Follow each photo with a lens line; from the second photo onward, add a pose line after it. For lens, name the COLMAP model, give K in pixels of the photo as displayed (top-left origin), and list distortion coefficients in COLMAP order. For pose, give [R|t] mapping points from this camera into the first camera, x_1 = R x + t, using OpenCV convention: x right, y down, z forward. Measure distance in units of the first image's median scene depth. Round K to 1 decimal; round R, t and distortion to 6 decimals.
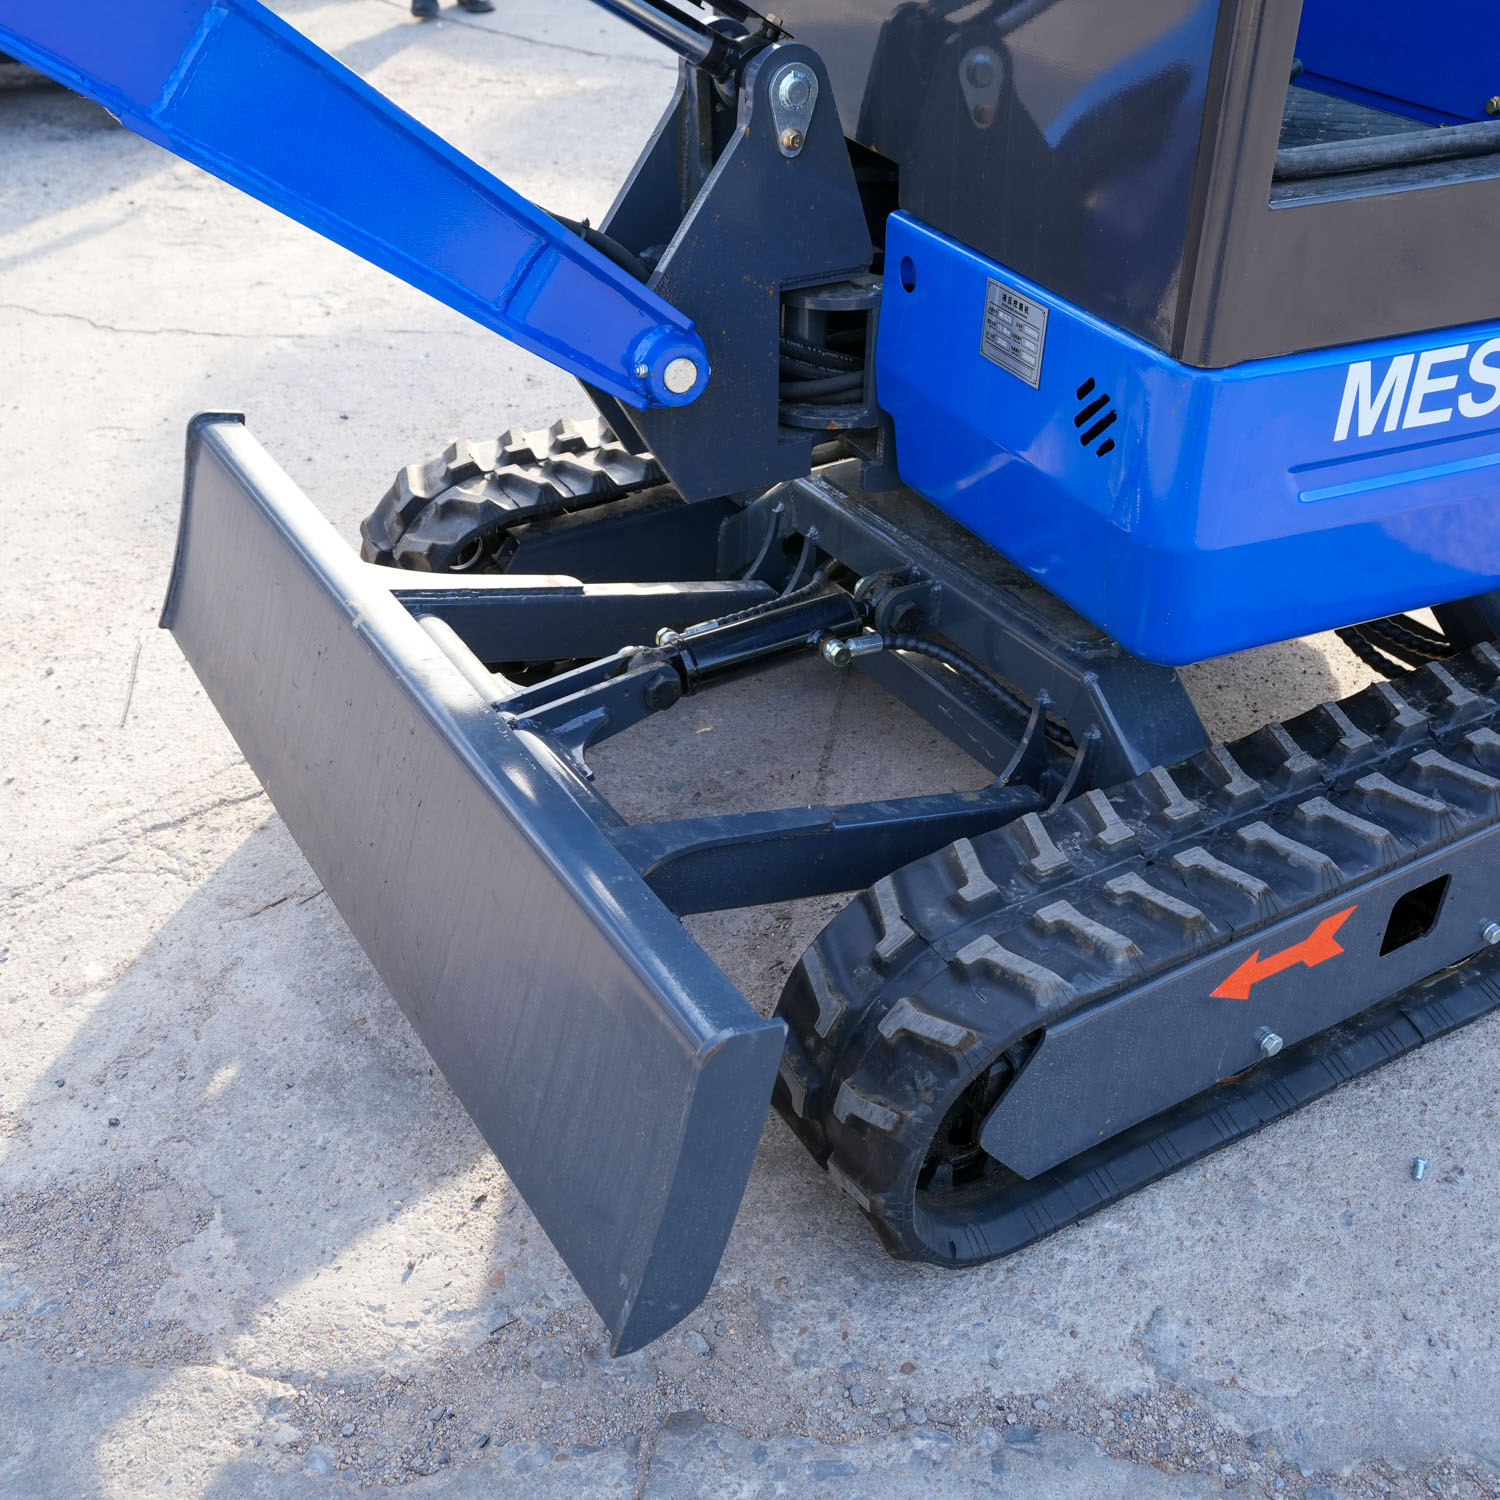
lens RADIAL K [[1662.6, 0, 753.7], [0, 1662.6, 744.3], [0, 0, 1]] dist [0.006920, 0.000000]
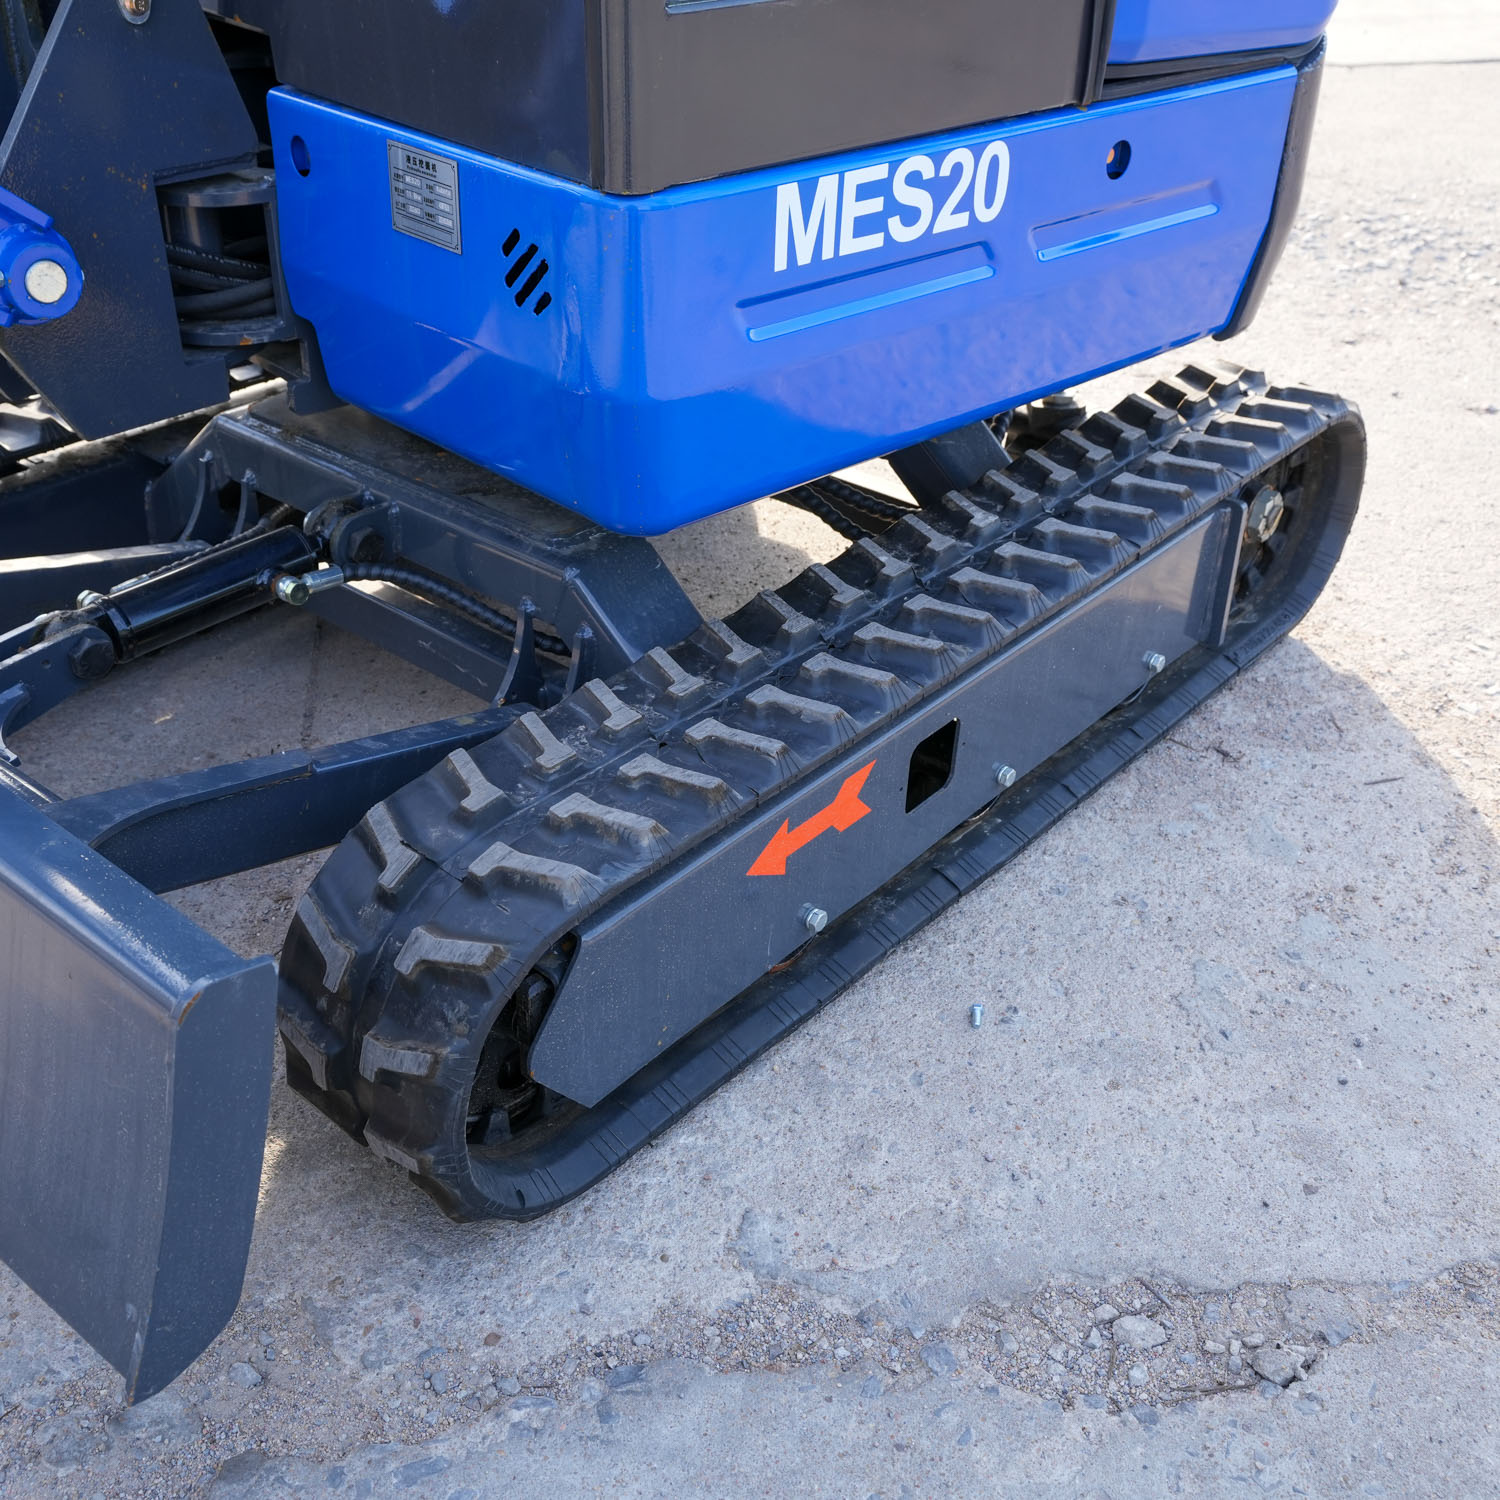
lens RADIAL K [[1687.9, 0, 754.8], [0, 1687.9, 758.5], [0, 0, 1]] dist [0.016091, 0.000000]
pose [[0.947244, -0.158175, 0.278765, 0.021285], [0.160470, 0.986931, 0.014719, 0.072341], [-0.277450, 0.030791, 0.960247, 0.073798]]
